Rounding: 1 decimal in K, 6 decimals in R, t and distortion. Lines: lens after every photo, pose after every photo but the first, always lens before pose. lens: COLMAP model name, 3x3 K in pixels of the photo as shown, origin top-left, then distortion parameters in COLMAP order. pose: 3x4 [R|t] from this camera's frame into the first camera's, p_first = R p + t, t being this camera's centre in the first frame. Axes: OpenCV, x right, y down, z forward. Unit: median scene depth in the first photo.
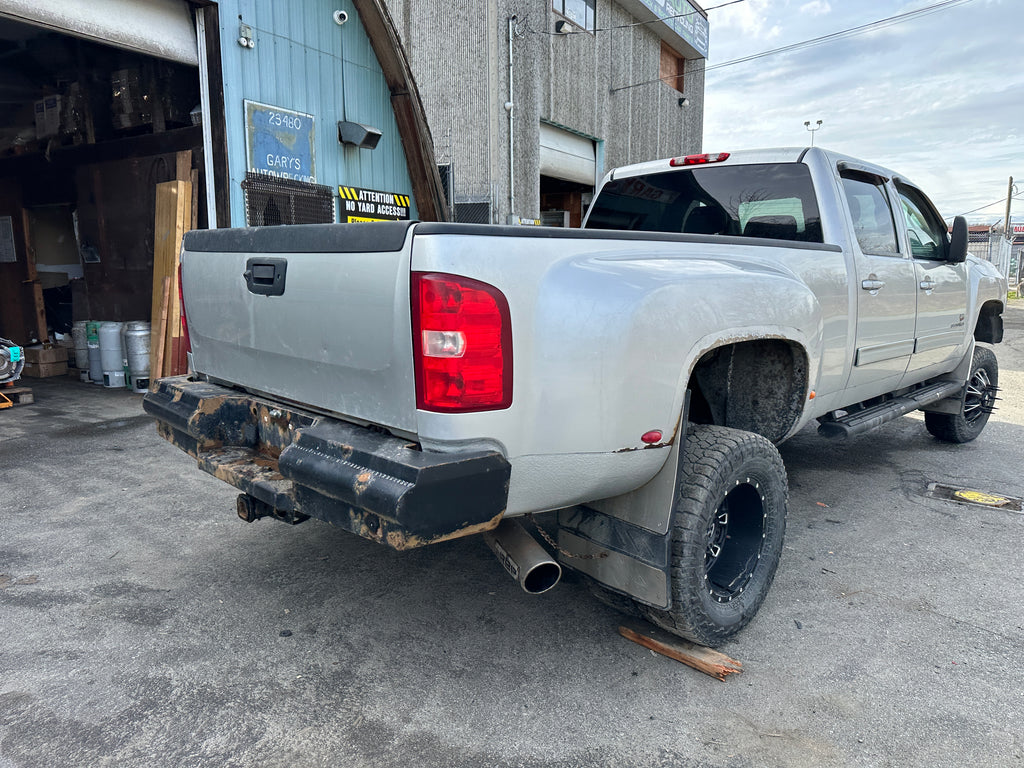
lens RADIAL K [[713.3, 0, 516.0], [0, 713.3, 387.0], [0, 0, 1]] dist [0.065667, -0.089744]
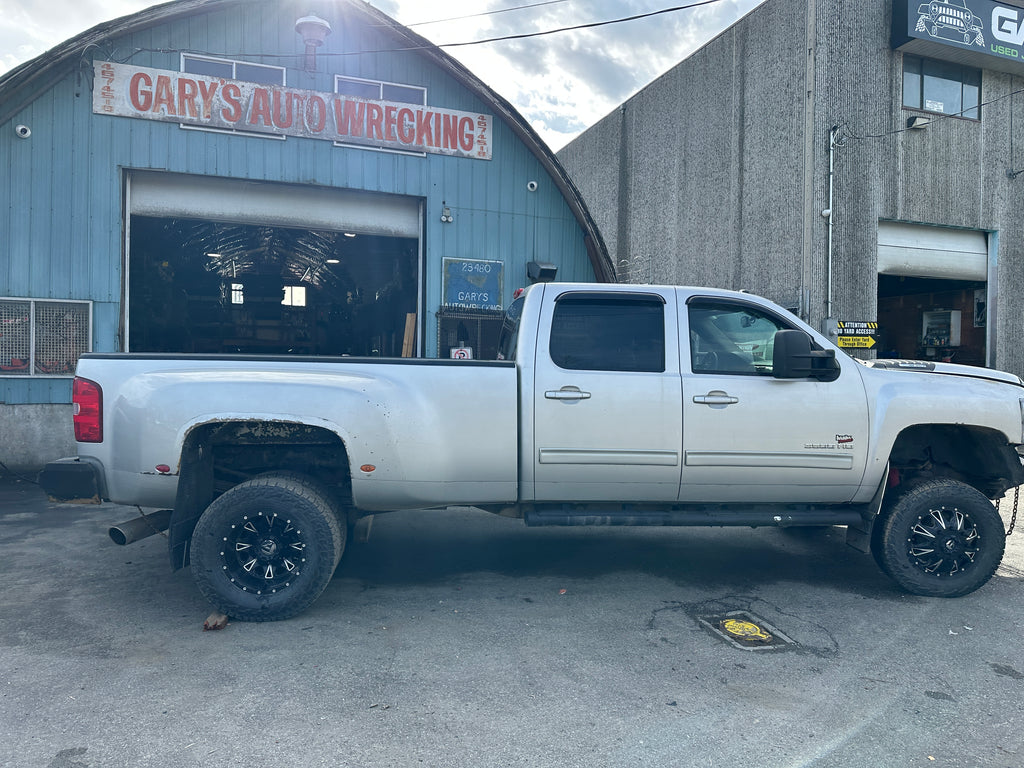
lens RADIAL K [[714.0, 0, 517.5], [0, 714.0, 383.9], [0, 0, 1]] dist [0.051347, -0.064335]
pose [[0.774721, 0.024681, -0.631822, 0.608966], [-0.116735, 0.987644, -0.104557, -0.016731], [0.621435, 0.154758, 0.768029, 0.036822]]
